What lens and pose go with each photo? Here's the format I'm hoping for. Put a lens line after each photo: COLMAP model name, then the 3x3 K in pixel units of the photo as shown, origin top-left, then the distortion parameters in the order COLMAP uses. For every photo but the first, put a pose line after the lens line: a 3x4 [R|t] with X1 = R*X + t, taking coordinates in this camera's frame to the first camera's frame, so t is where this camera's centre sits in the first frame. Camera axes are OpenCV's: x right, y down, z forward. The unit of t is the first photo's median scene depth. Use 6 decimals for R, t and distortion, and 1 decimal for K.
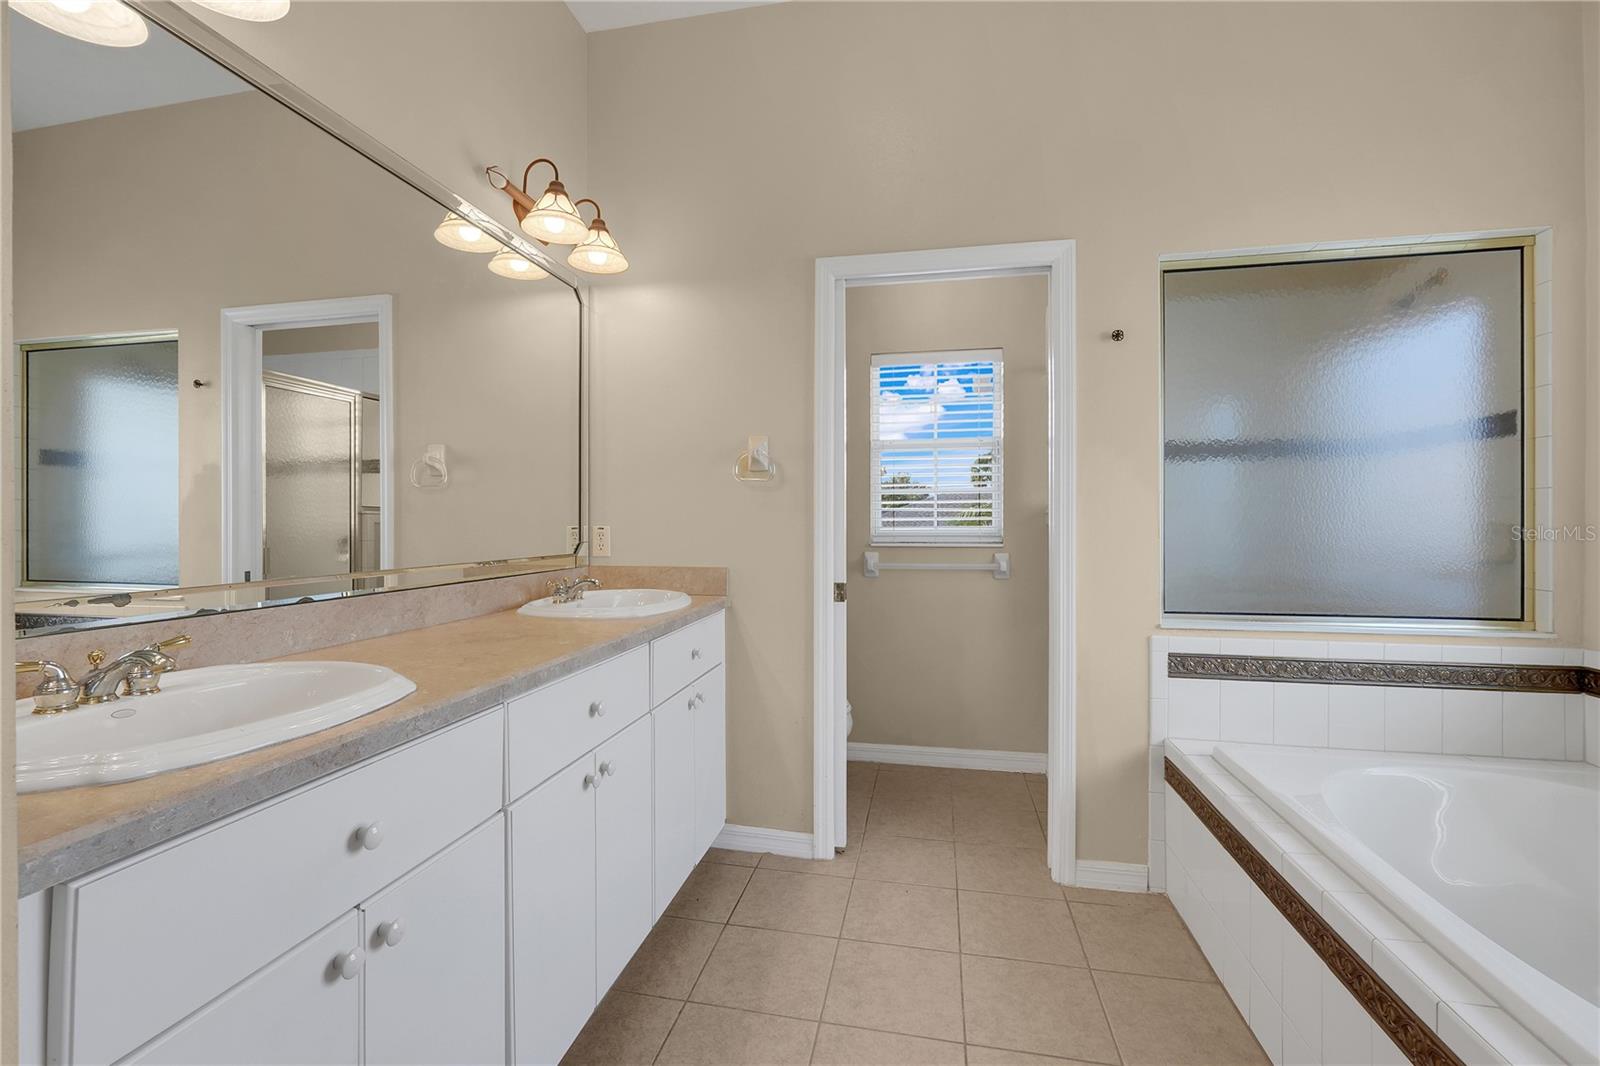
lens RADIAL K [[699.5, 0, 796.8], [0, 699.5, 512.7], [0, 0, 1]] dist [-0.001230, -0.000215]
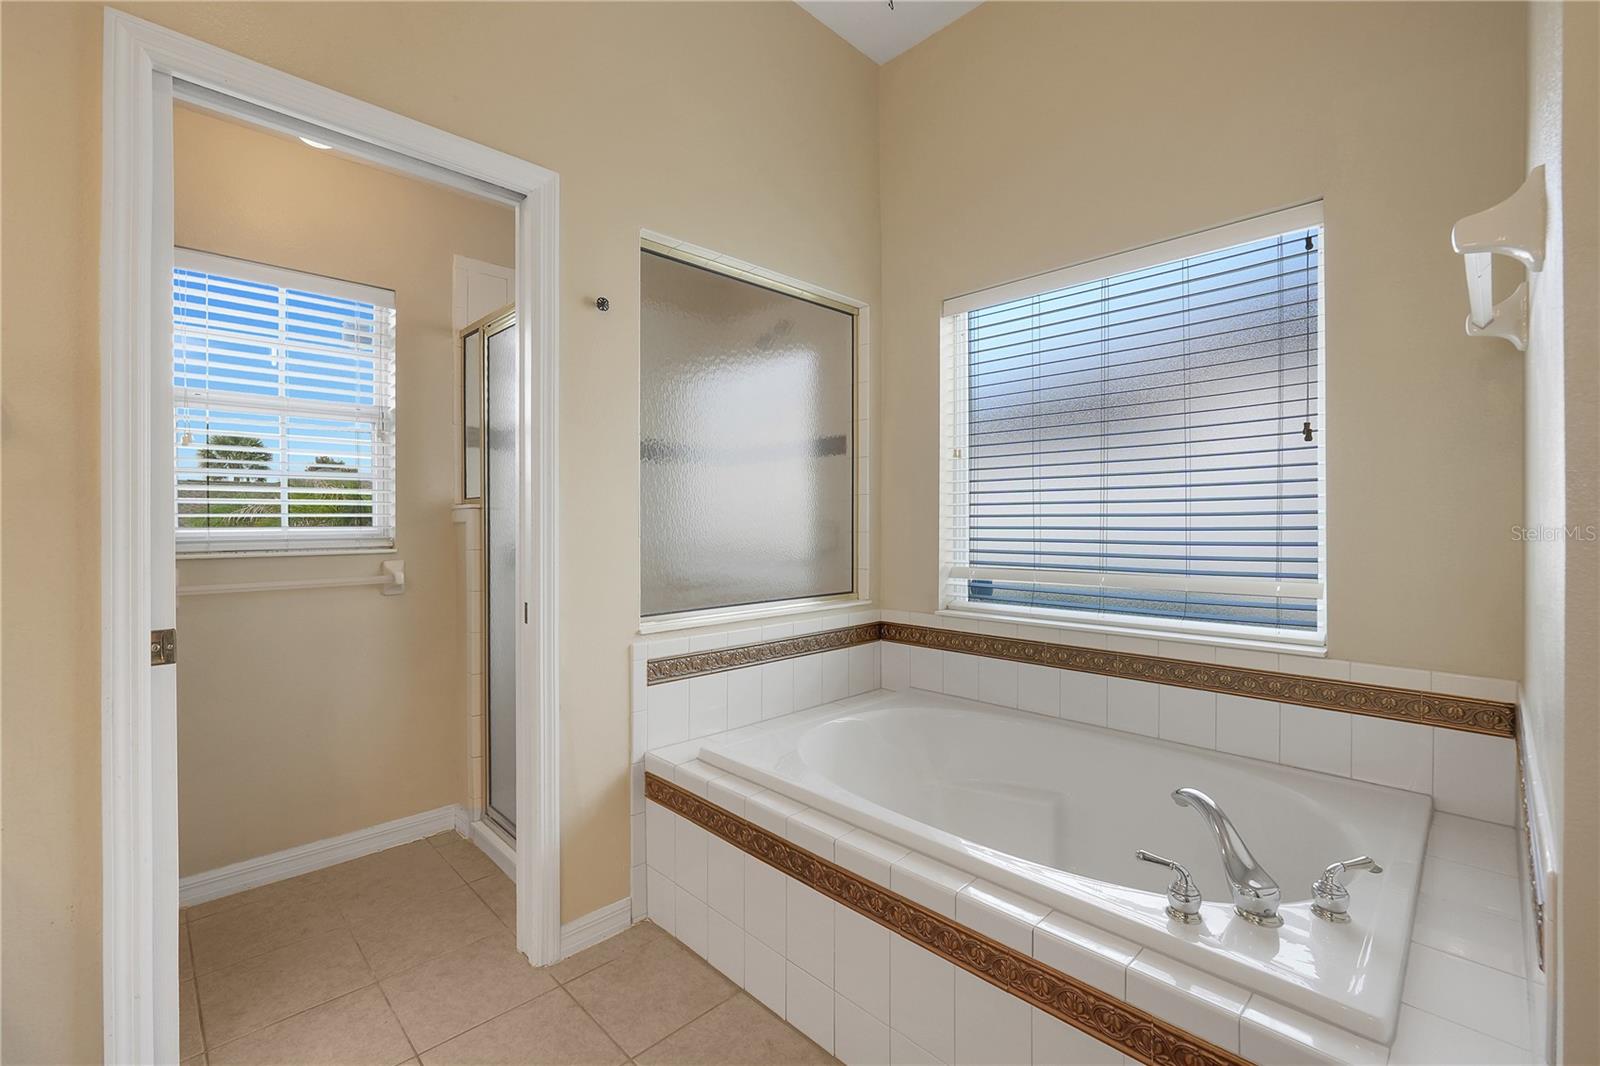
lens RADIAL K [[691.9, 0, 796.7], [0, 691.9, 524.5], [0, 0, 1]] dist [-0.001442, -0.000069]
pose [[0.563732, -0.005661, 0.825938, -0.116076], [-0.010173, 0.999853, 0.013797, 0.005204], [-0.825895, -0.016181, 0.563592, 0.315469]]
